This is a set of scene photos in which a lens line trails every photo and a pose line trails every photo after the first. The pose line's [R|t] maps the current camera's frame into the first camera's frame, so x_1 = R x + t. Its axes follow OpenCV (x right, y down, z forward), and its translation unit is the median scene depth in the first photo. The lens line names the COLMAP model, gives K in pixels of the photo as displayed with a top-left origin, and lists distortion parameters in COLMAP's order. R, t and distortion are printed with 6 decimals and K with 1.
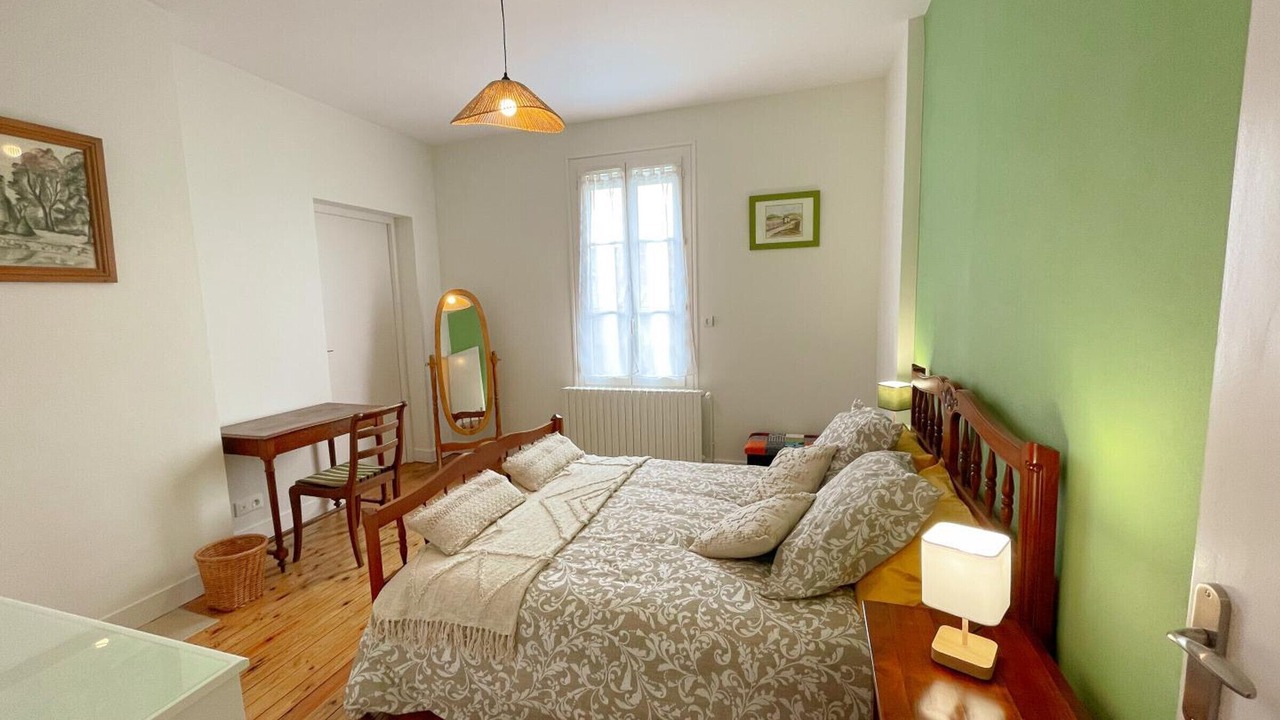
lens RADIAL K [[517.0, 0, 639.1], [0, 517.0, 362.0], [0, 0, 1]] dist [-0.002113, -0.001189]
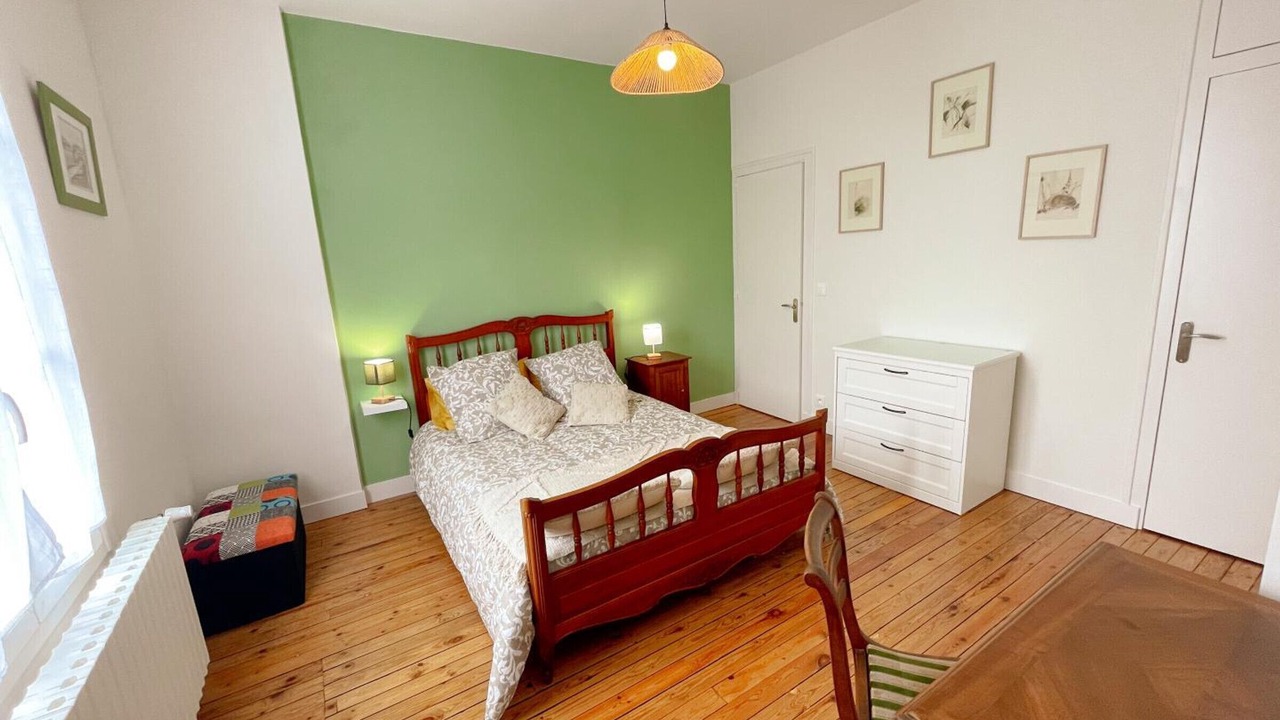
lens RADIAL K [[517.0, 0, 639.1], [0, 517.0, 362.0], [0, 0, 1]] dist [-0.002113, -0.001189]
pose [[-0.764900, -0.062153, 0.641143, -0.498035], [0.154111, 0.948771, 0.275833, -0.135163], [-0.625442, 0.309792, -0.716136, 1.091896]]
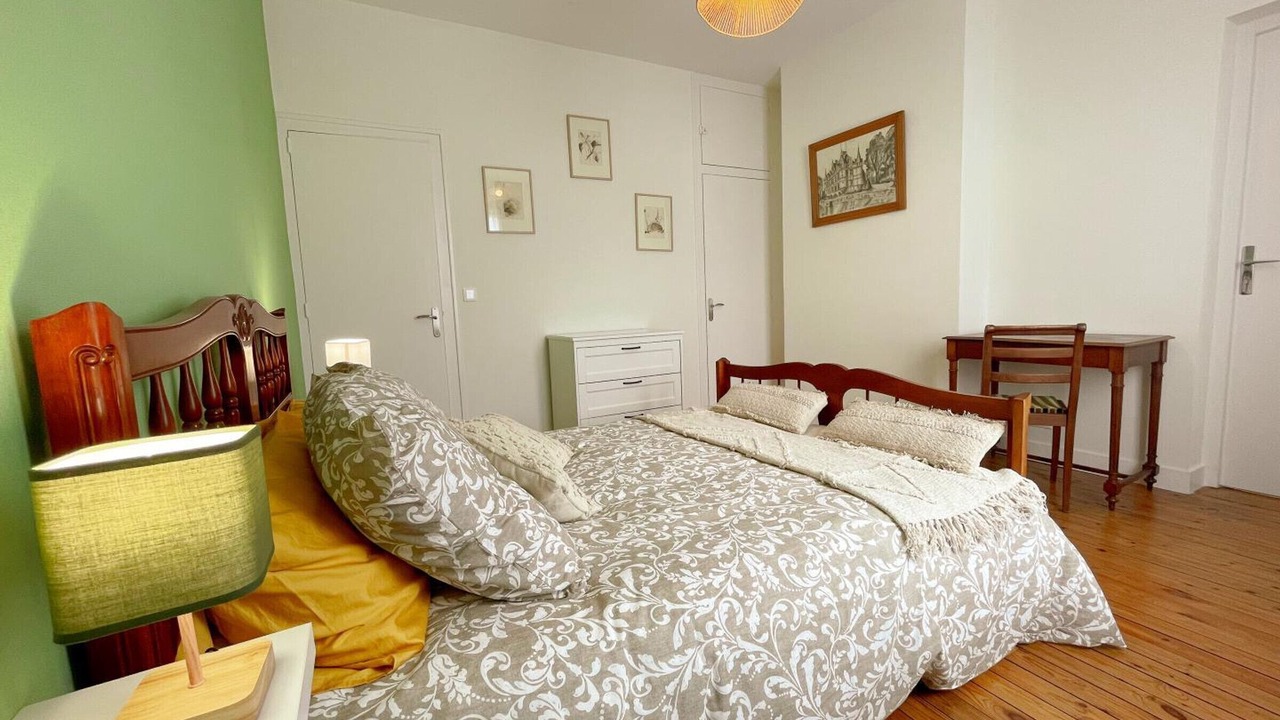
lens RADIAL K [[517.0, 0, 639.1], [0, 517.0, 362.0], [0, 0, 1]] dist [-0.002113, -0.001189]
pose [[-0.693618, 0.135409, -0.707501, 0.362944], [-0.027144, 0.976562, 0.213516, -0.013973], [0.719831, 0.167304, -0.673686, 0.914735]]
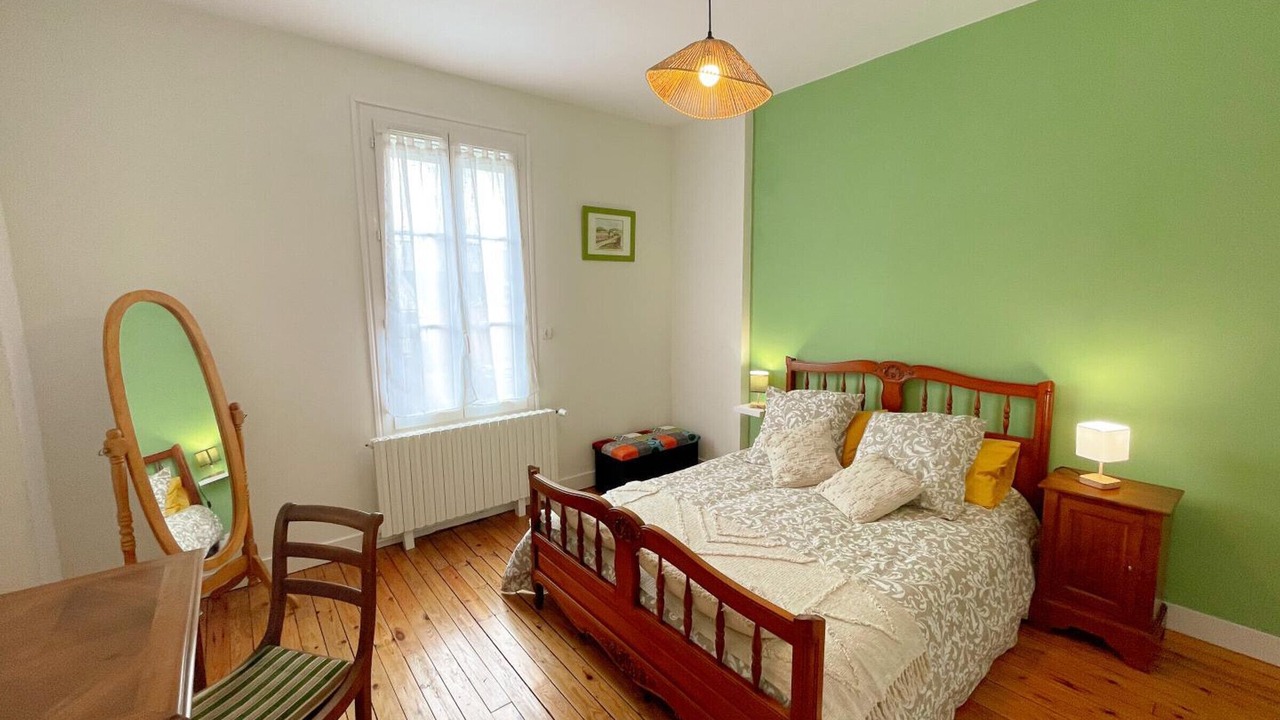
lens RADIAL K [[517.0, 0, 639.1], [0, 517.0, 362.0], [0, 0, 1]] dist [-0.002113, -0.001189]
pose [[0.549730, -0.087769, 0.830719, -0.590319], [0.098944, 0.994306, 0.039576, -0.052024], [-0.829462, 0.060439, 0.555284, 0.386854]]
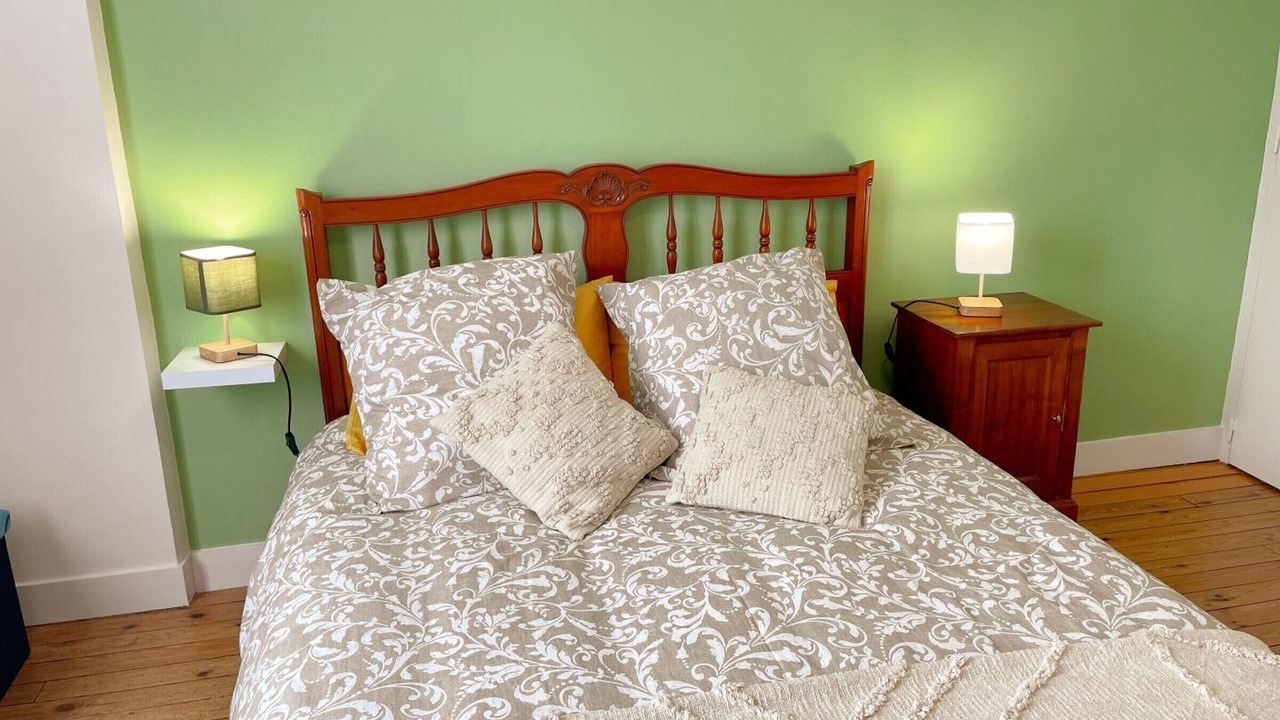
lens RADIAL K [[959.2, 0, 635.7], [0, 959.2, 347.9], [0, 0, 1]] dist [0.059850, -0.006196]
pose [[-0.506163, -0.201383, 0.838597, -0.287331], [0.140326, 0.940168, 0.310473, -0.064526], [-0.850945, 0.274827, -0.447619, 0.818795]]
